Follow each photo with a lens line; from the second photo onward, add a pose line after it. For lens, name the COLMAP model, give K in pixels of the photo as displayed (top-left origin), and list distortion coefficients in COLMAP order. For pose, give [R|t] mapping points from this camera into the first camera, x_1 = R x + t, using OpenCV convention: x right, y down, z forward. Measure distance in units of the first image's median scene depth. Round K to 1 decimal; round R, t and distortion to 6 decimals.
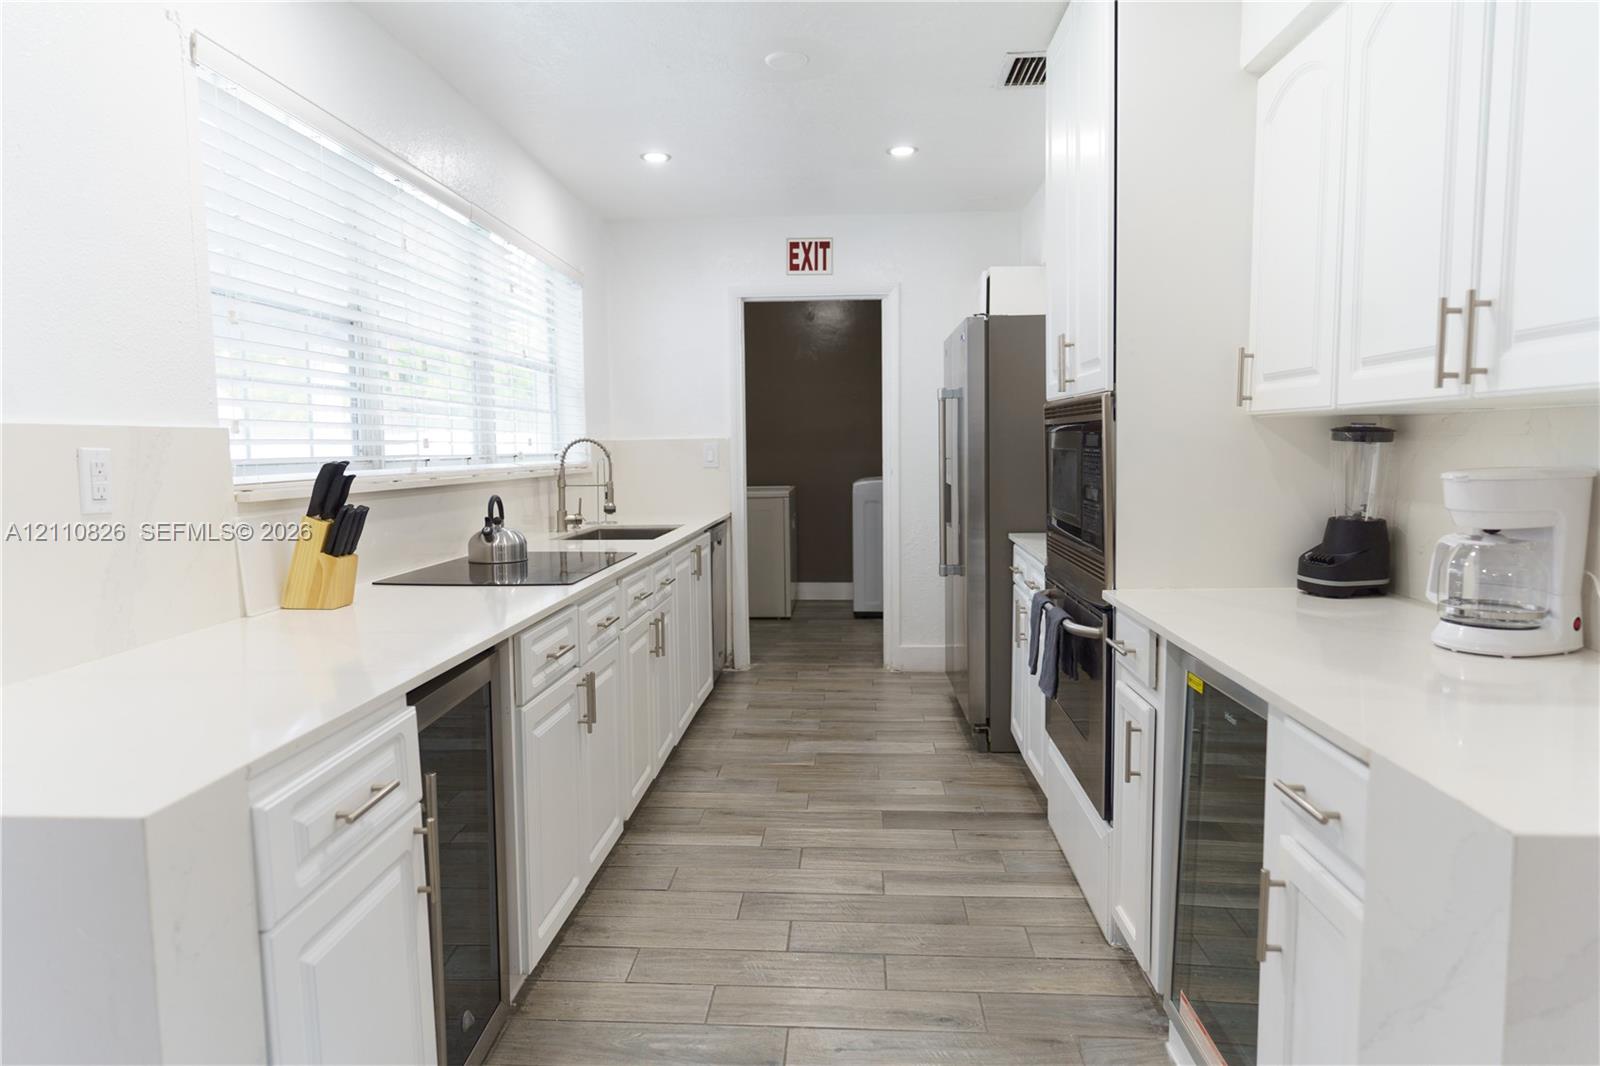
lens RADIAL K [[1059.3, 0, 788.2], [0, 1059.3, 540.4], [0, 0, 1]] dist [0.008309, 0.000724]
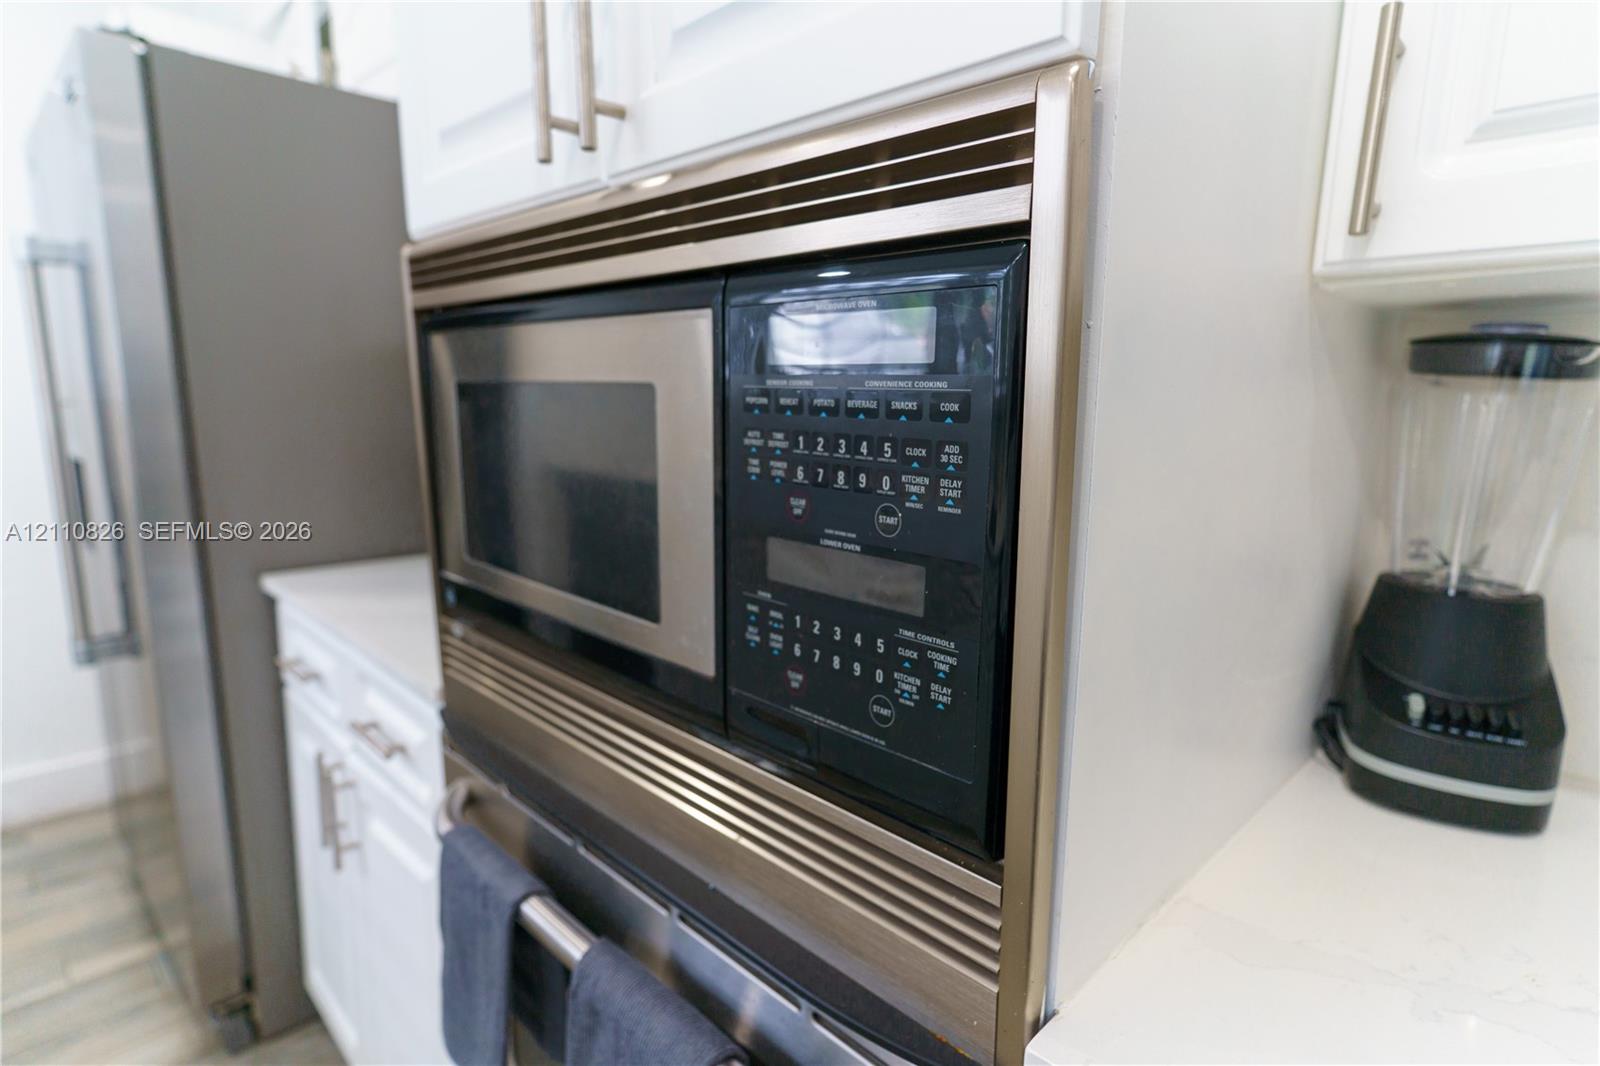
lens RADIAL K [[861.7, 0, 794.2], [0, 861.7, 543.8], [0, 0, 1]] dist [-0.000472, 0.001476]
pose [[0.668911, -0.101593, 0.736368, 0.087235], [0.042828, 0.994238, 0.098266, -0.043270], [-0.742108, -0.034194, 0.669407, 0.556267]]
